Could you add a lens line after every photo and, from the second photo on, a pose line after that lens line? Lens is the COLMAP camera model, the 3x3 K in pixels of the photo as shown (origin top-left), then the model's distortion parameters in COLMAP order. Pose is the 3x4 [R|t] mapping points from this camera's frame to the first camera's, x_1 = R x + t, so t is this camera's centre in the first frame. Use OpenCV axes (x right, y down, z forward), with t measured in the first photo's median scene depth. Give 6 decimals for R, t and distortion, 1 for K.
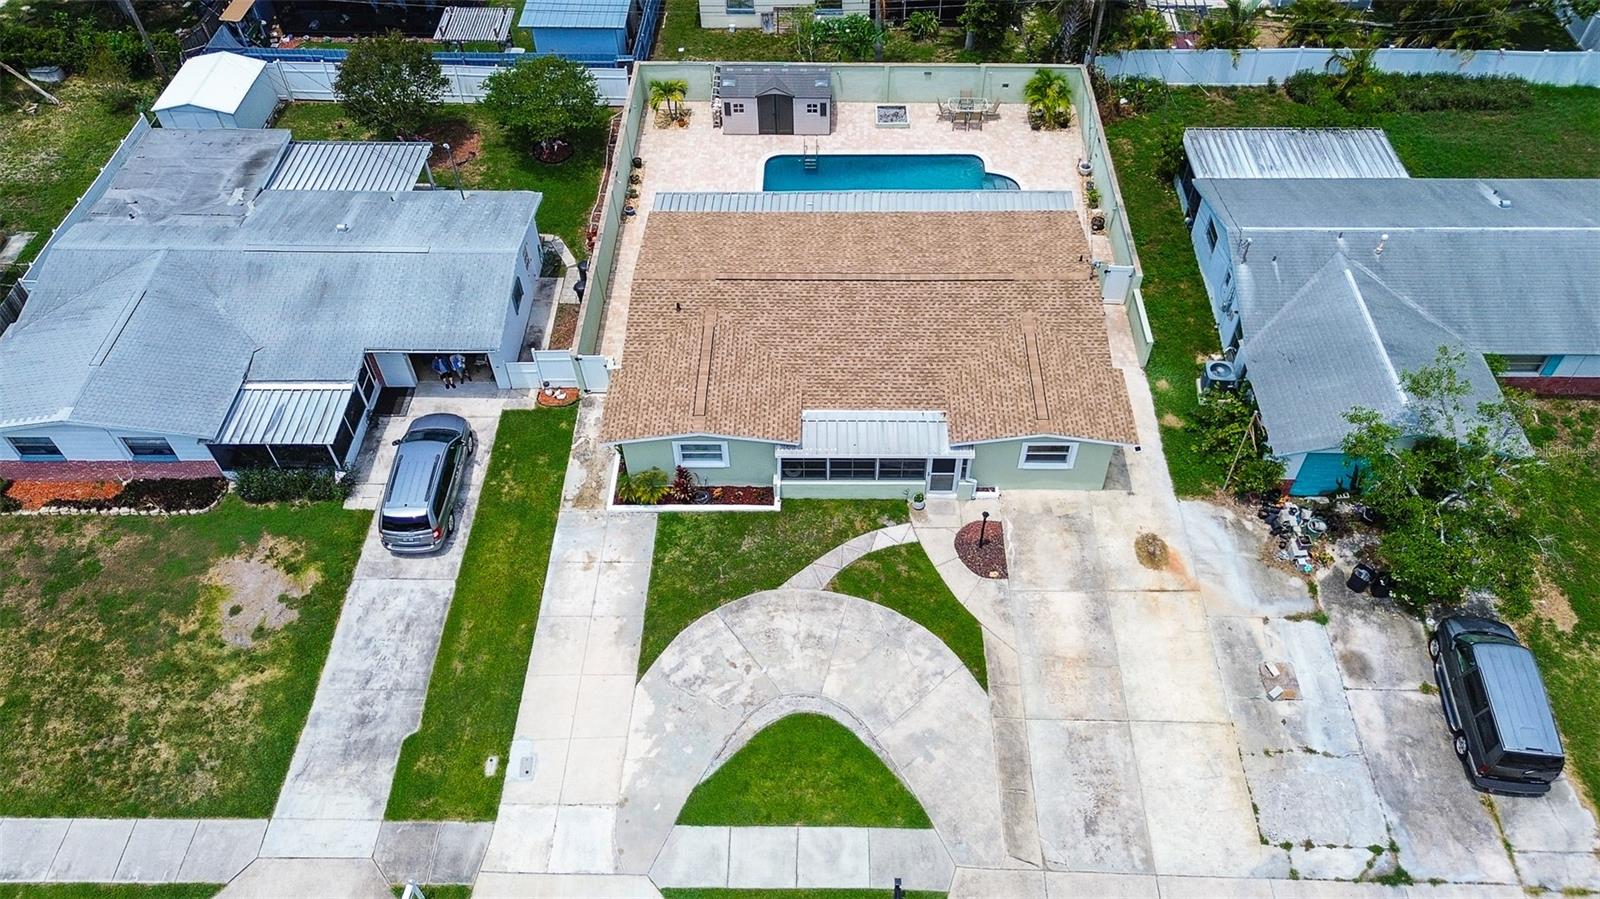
lens RADIAL K [[1147.9, 0, 826.7], [0, 1147.9, 393.6], [0, 0, 1]] dist [0.068896, -0.045520]
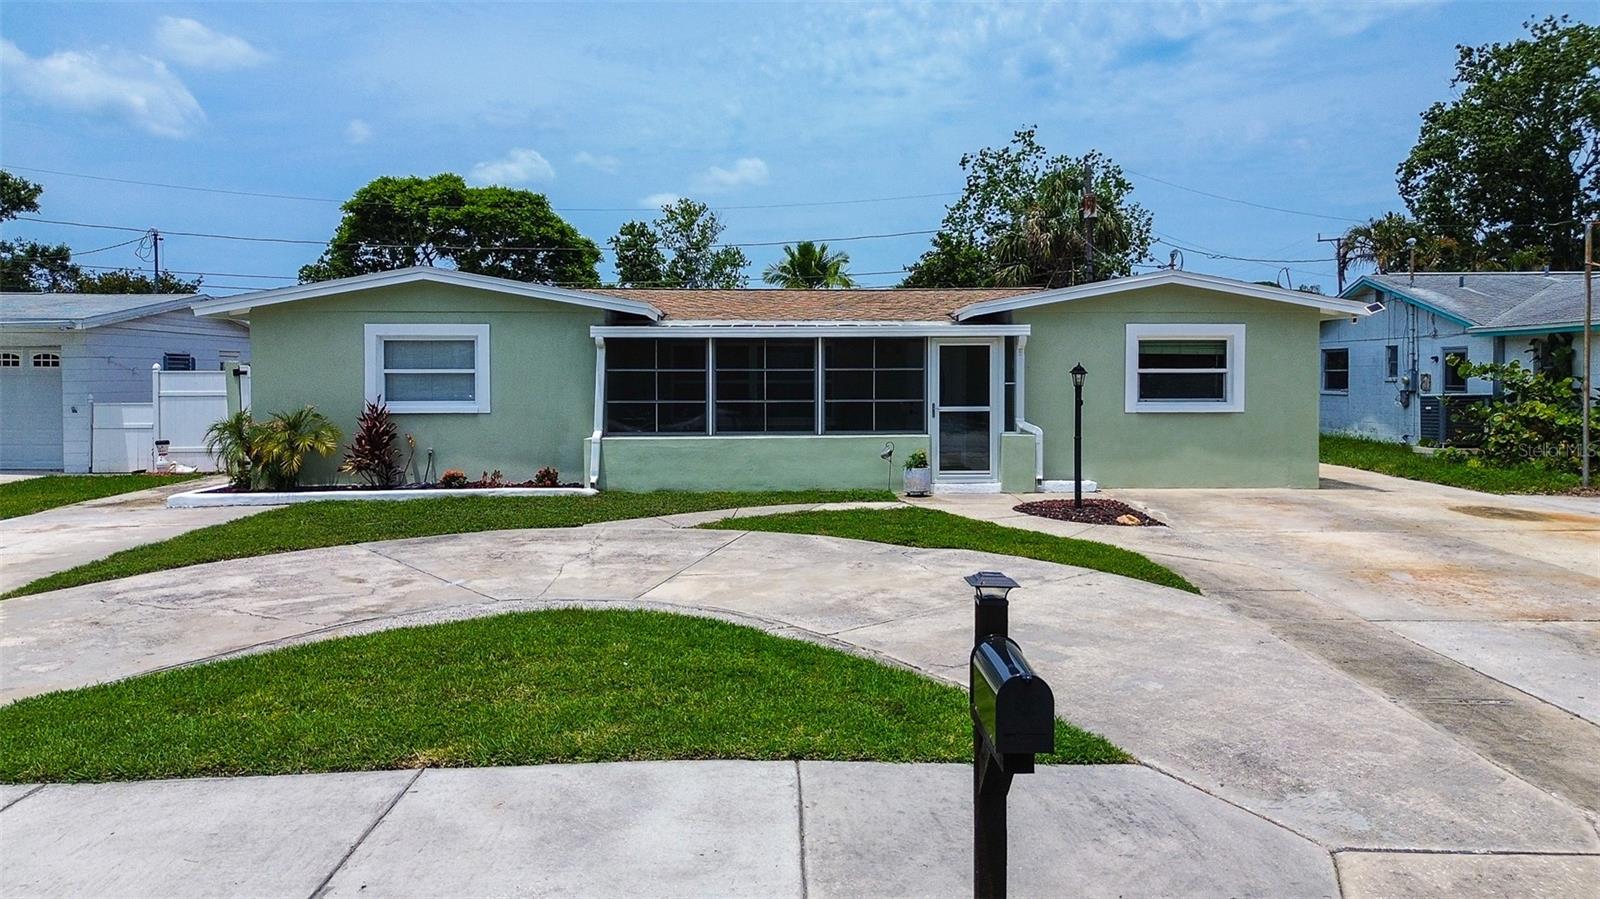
lens RADIAL K [[1147.9, 0, 826.7], [0, 1147.9, 393.6], [0, 0, 1]] dist [0.068896, -0.045520]
pose [[0.999006, 0.000447, 0.044582, 0.027807], [0.031959, 0.690037, -0.723068, 0.404429], [-0.031086, 0.723774, 0.689336, 0.708679]]
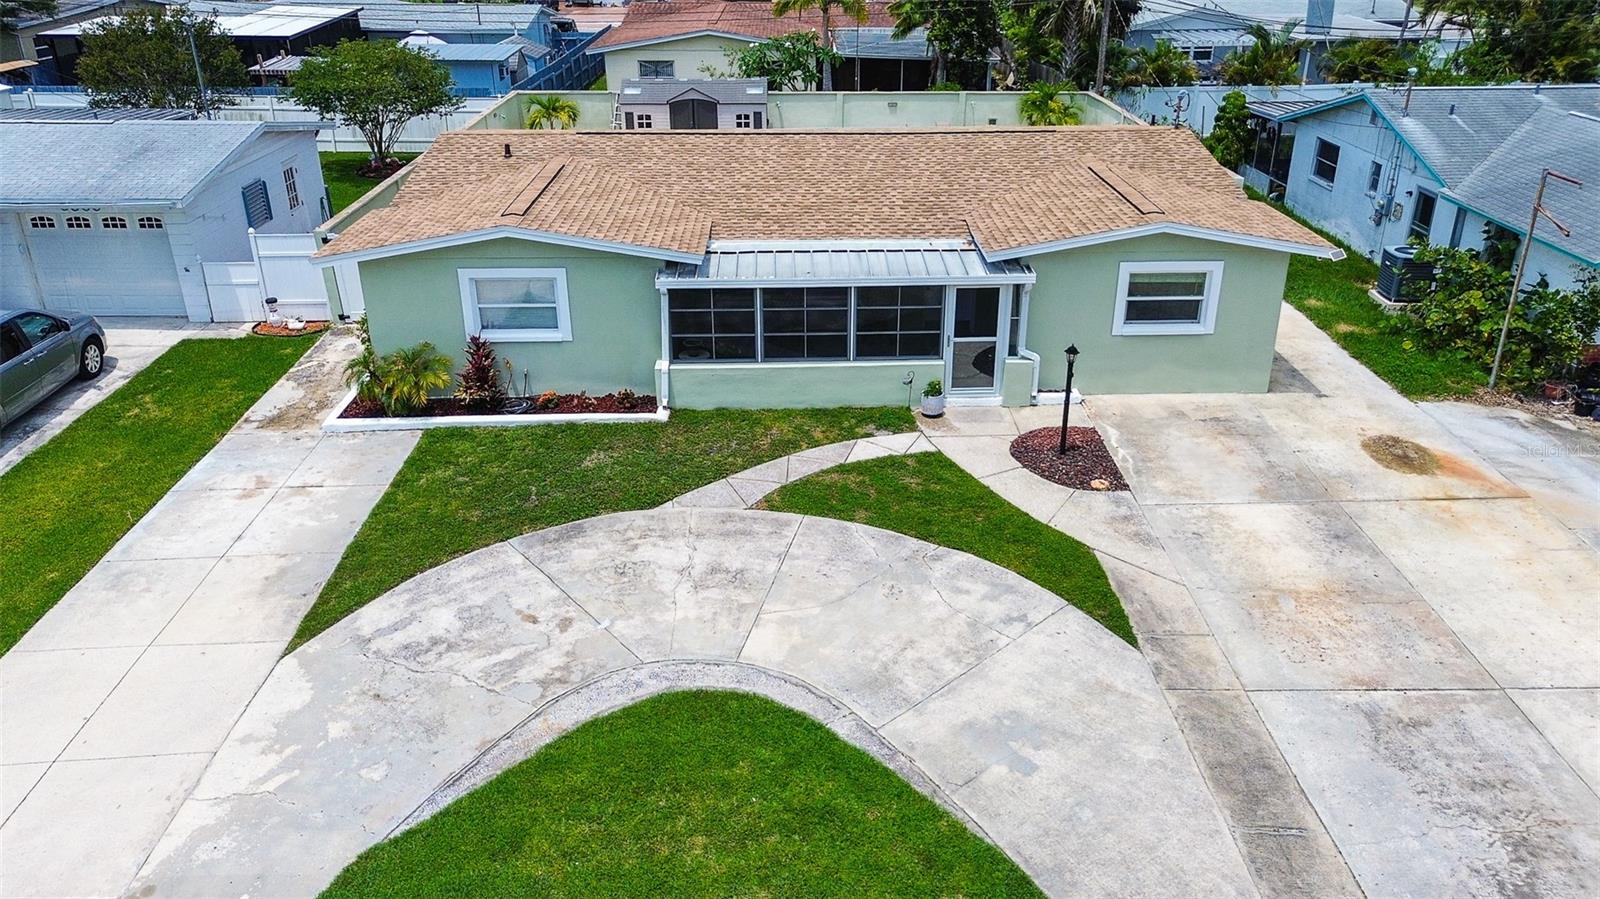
lens RADIAL K [[1147.9, 0, 826.7], [0, 1147.9, 393.6], [0, 0, 1]] dist [0.068896, -0.045520]
pose [[0.998956, -0.014668, 0.043266, 0.009510], [0.031112, 0.911931, -0.409163, 0.318986], [-0.033454, 0.410082, 0.911435, 0.545079]]
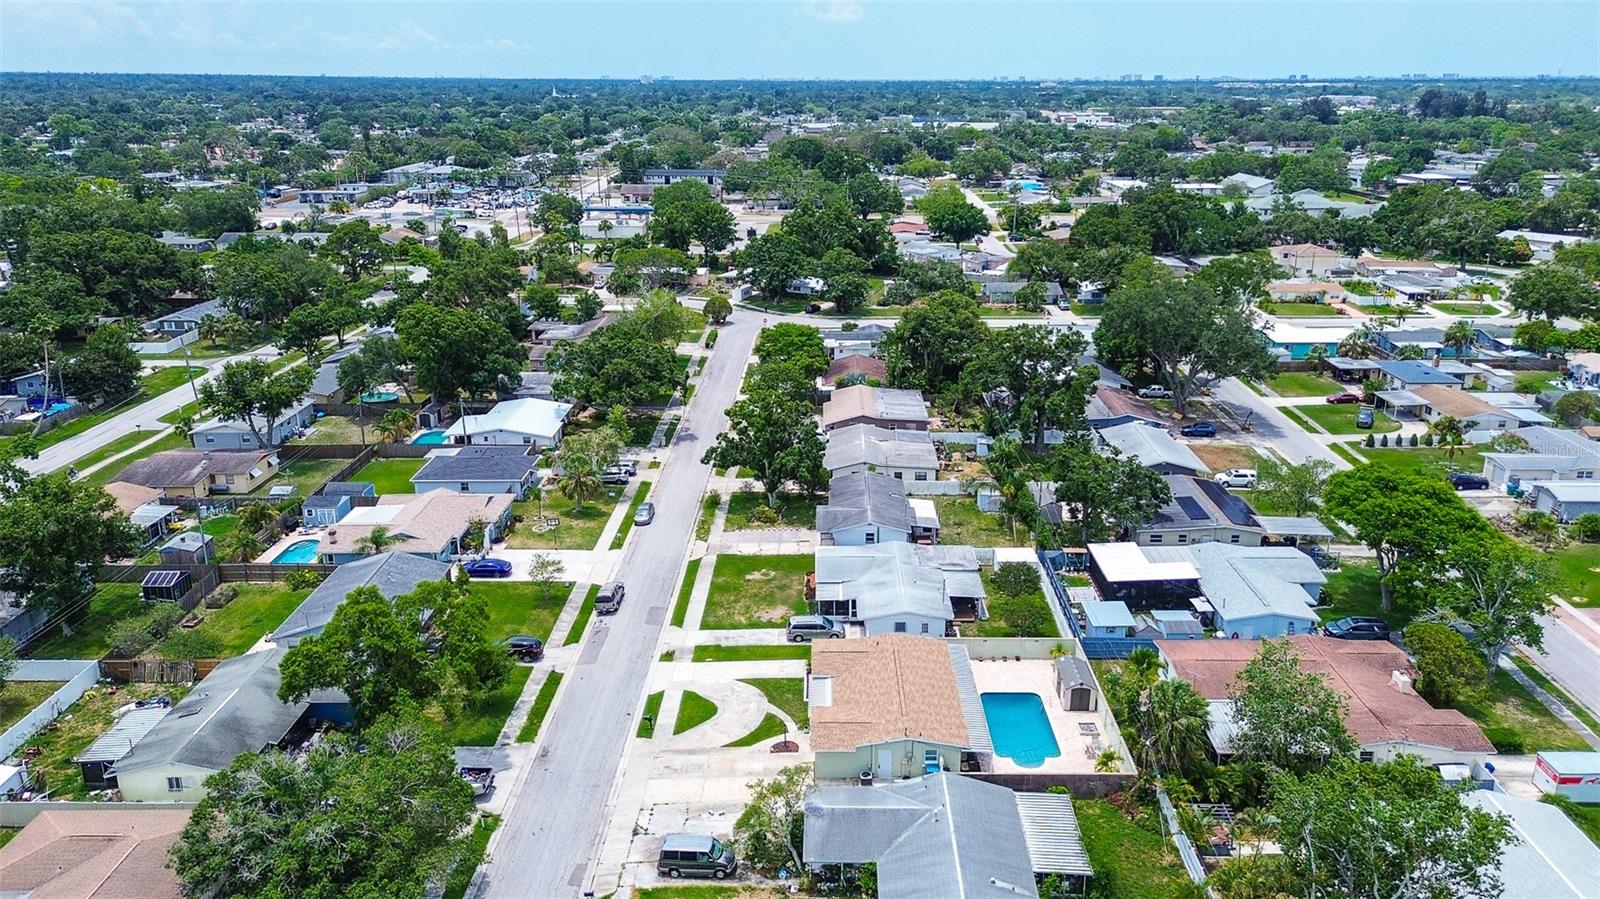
lens RADIAL K [[1147.9, 0, 826.7], [0, 1147.9, 393.6], [0, 0, 1]] dist [0.068896, -0.045520]
pose [[0.013195, 0.266167, -0.963837, 2.315581], [-0.734122, 0.657031, 0.171392, -0.846636], [0.678889, 0.705312, 0.204069, 0.046821]]
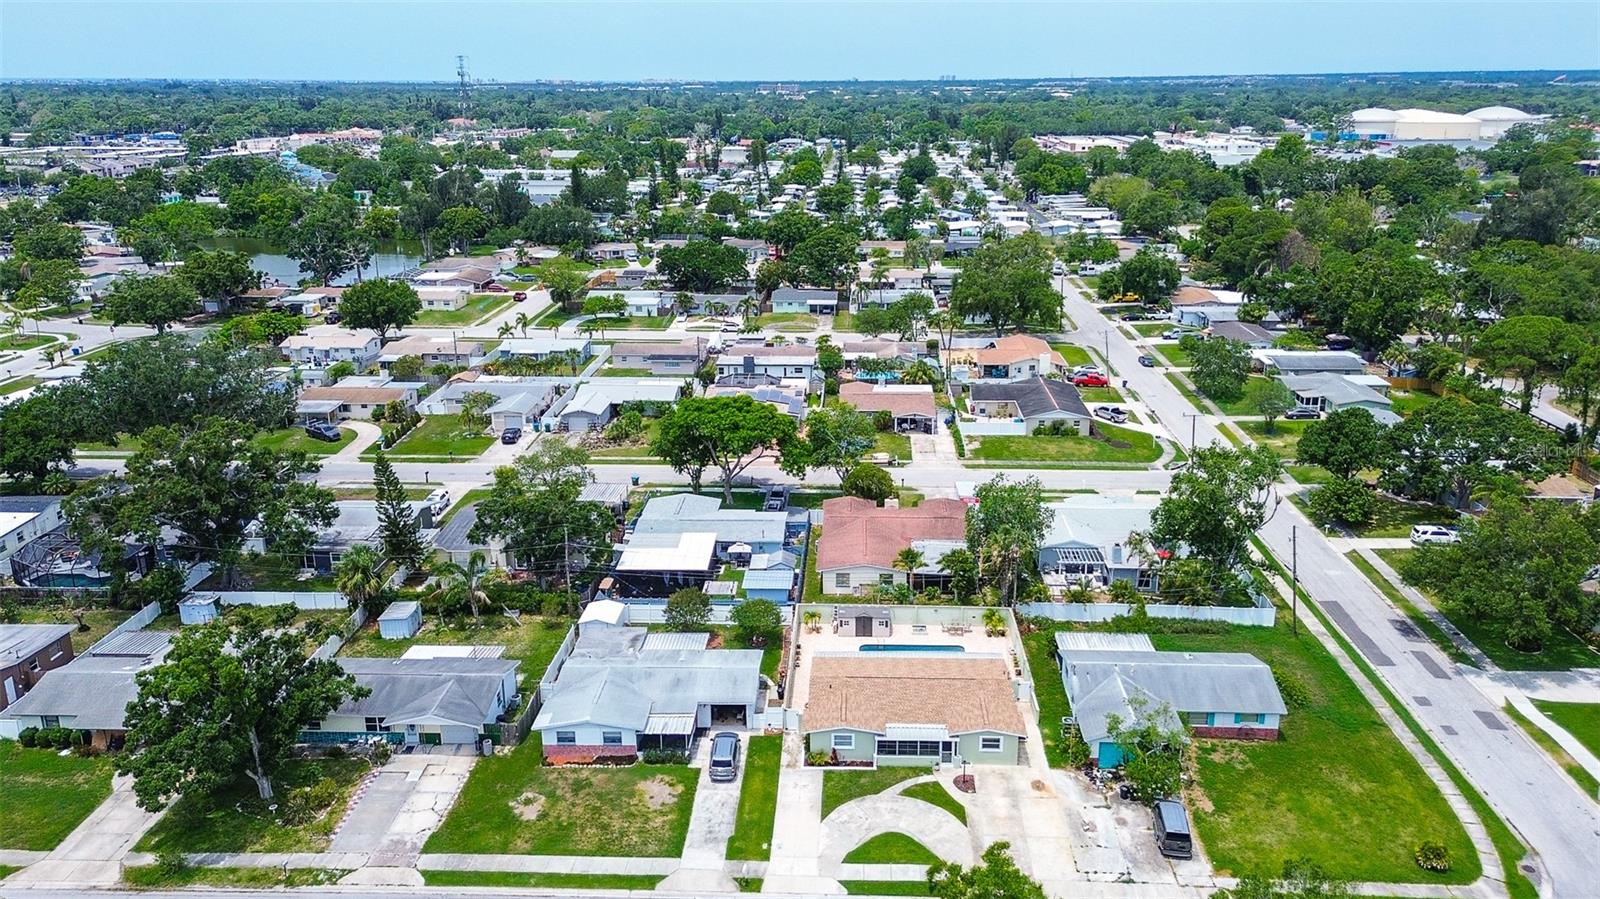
lens RADIAL K [[1147.9, 0, 826.7], [0, 1147.9, 393.6], [0, 0, 1]] dist [0.068896, -0.045520]
pose [[0.999766, 0.004705, -0.021119, -0.099097], [-0.015168, 0.848470, -0.529025, 0.720003], [0.015430, 0.529222, 0.848343, -1.422986]]
